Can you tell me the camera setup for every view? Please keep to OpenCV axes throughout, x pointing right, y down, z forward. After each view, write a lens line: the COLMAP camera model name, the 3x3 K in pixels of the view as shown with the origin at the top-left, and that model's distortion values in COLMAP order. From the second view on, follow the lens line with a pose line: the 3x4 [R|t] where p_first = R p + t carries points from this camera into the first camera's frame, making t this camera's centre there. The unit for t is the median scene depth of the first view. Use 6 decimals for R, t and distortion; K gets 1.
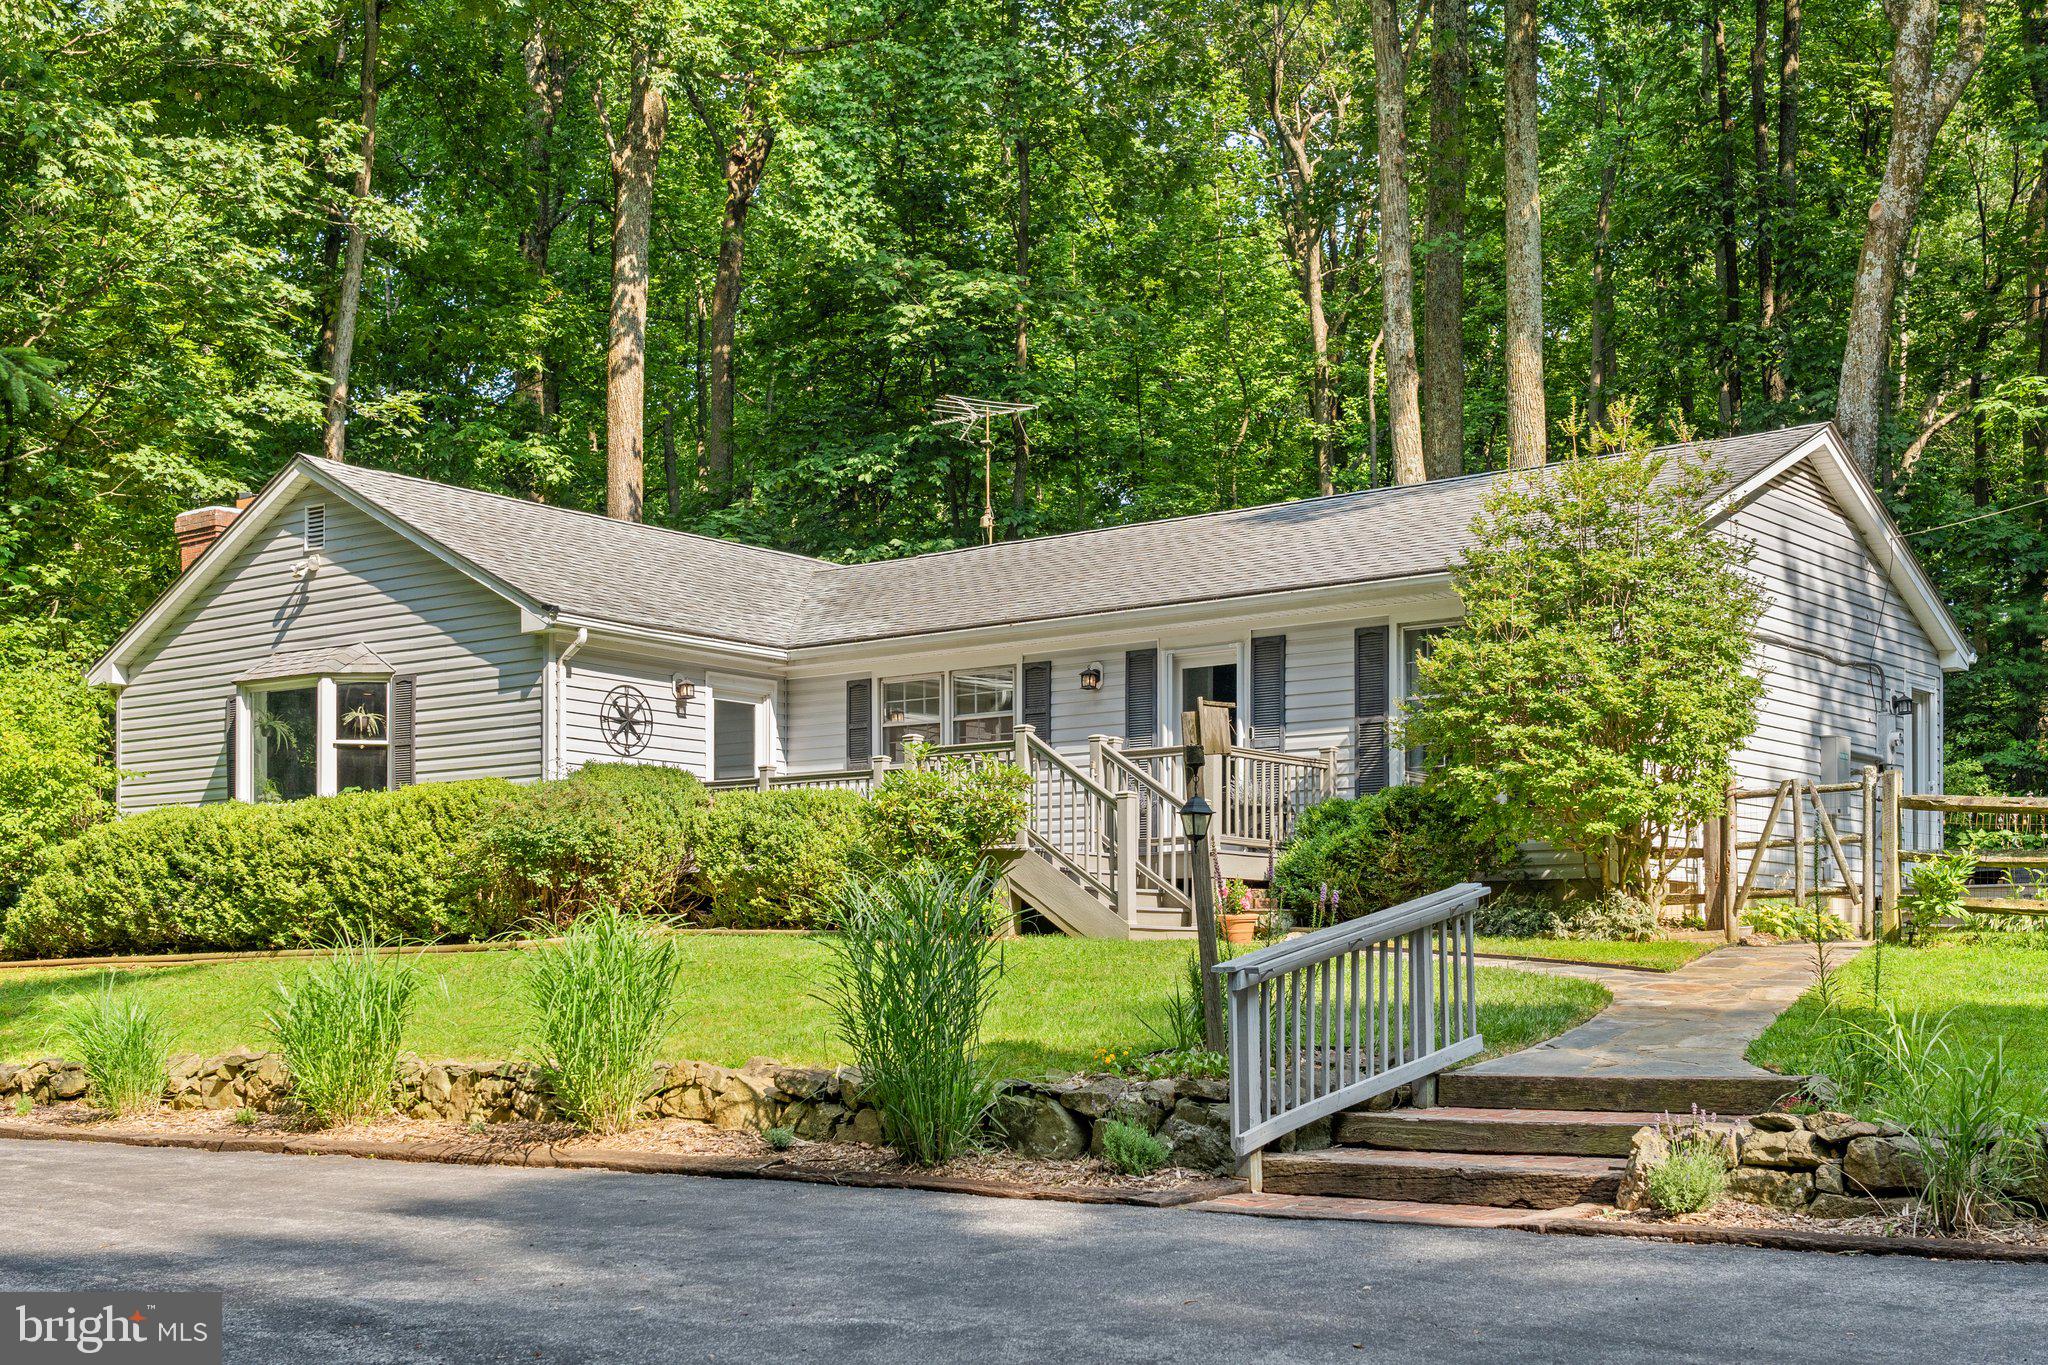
lens RADIAL K [[2699.3, 0, 887.8], [0, 2699.3, 967.8], [0, 0, 1]] dist [0.093554, 0.000000]
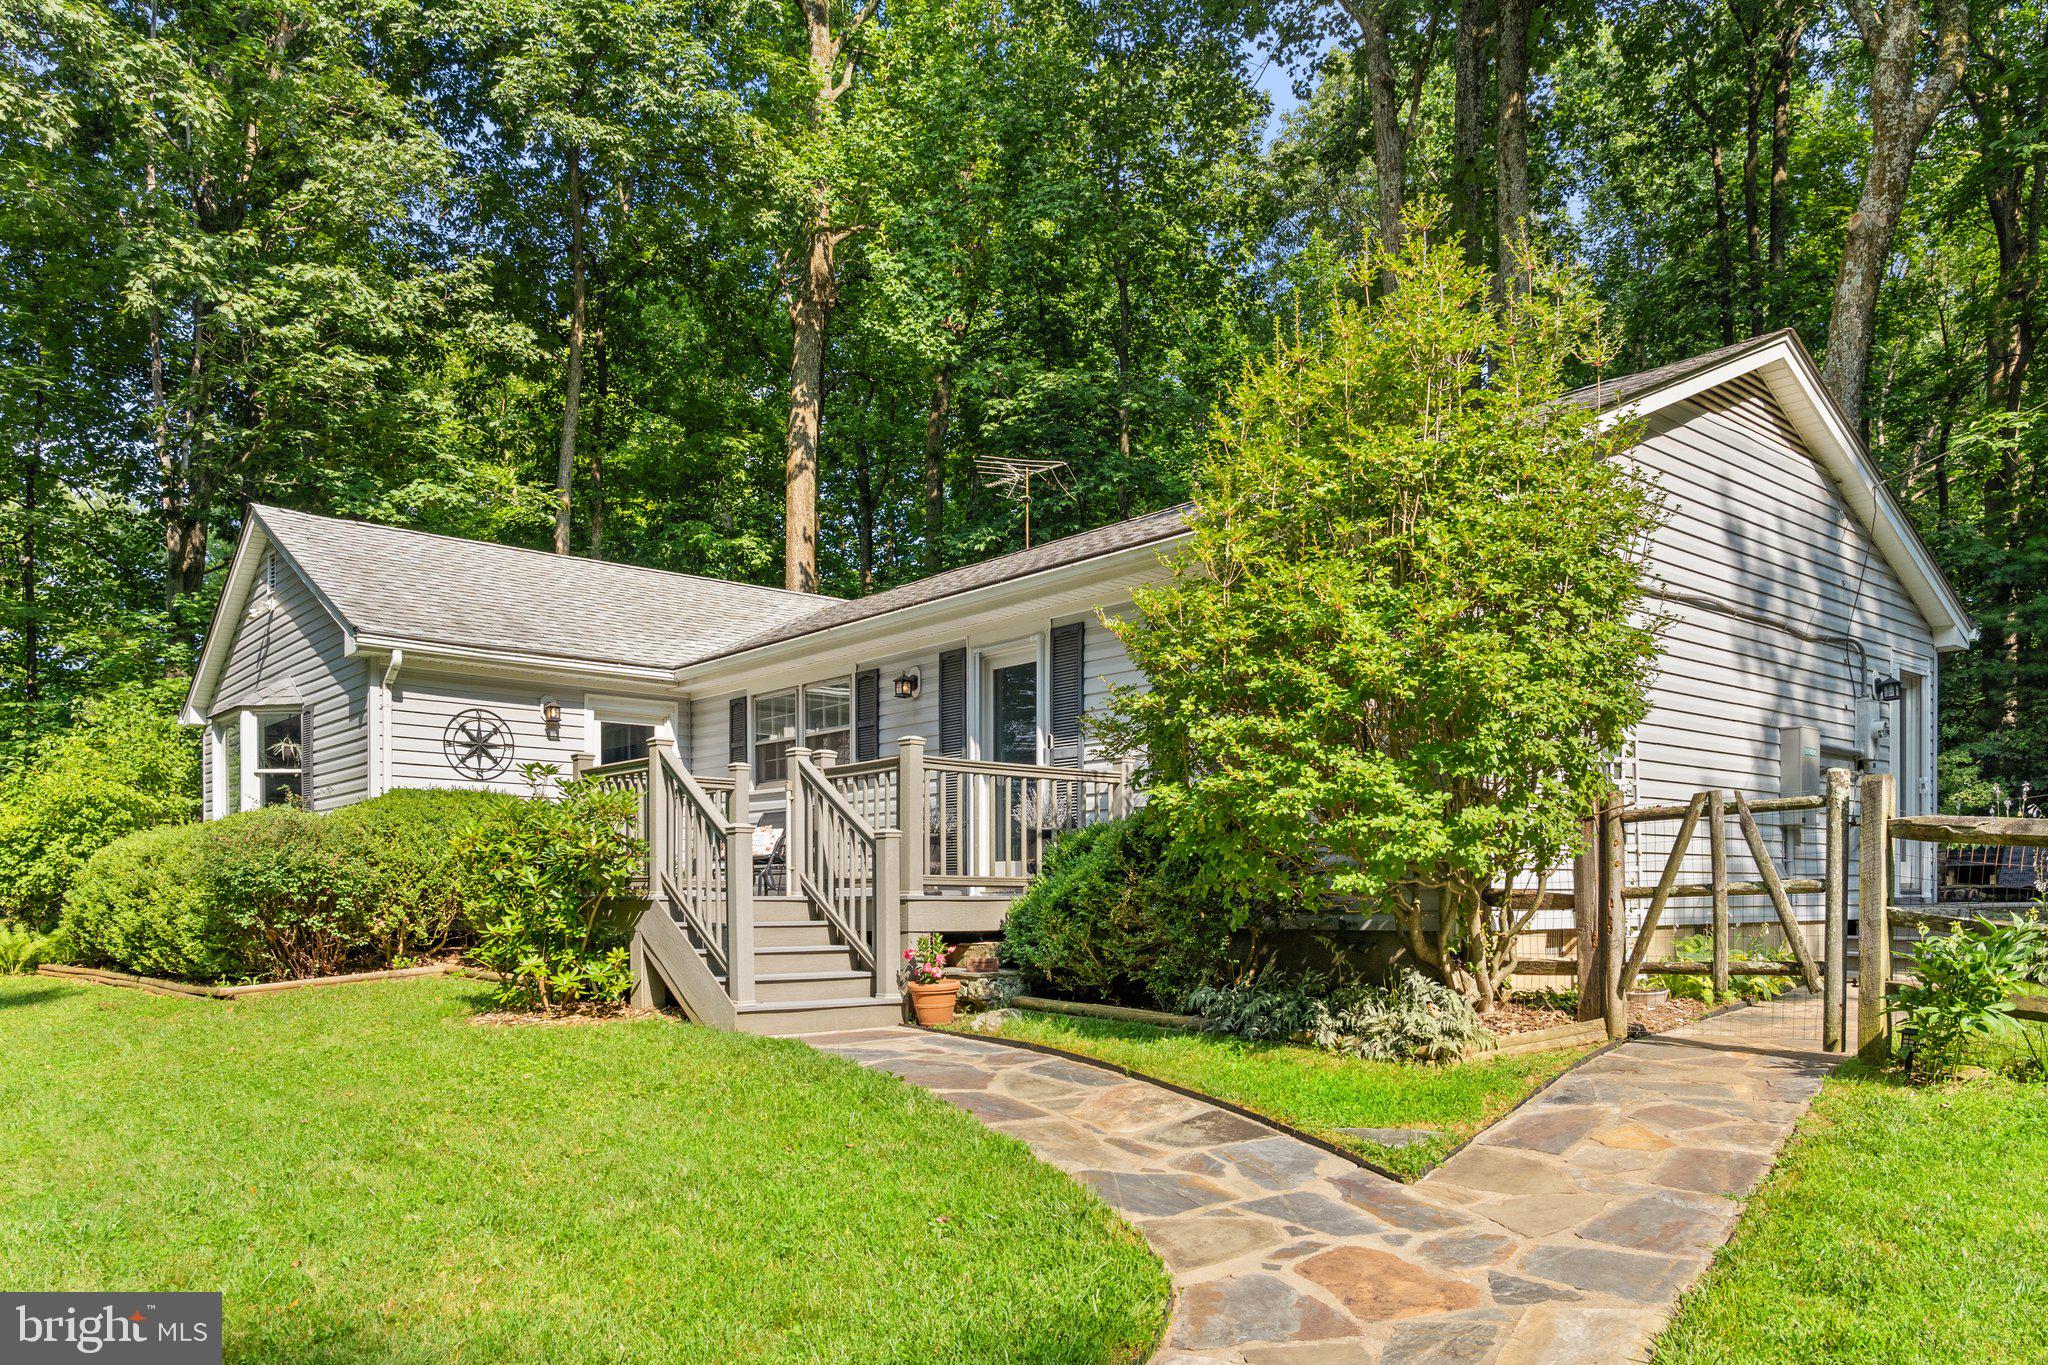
lens RADIAL K [[1479.5, 0, 966.8], [0, 1479.5, 931.7], [0, 0, 1]] dist [0.017194, -0.011626]
pose [[0.981603, -0.000353, -0.190935, 0.188027], [0.006581, 0.999467, 0.031988, -0.040507], [0.190822, -0.032656, 0.981081, 0.516134]]
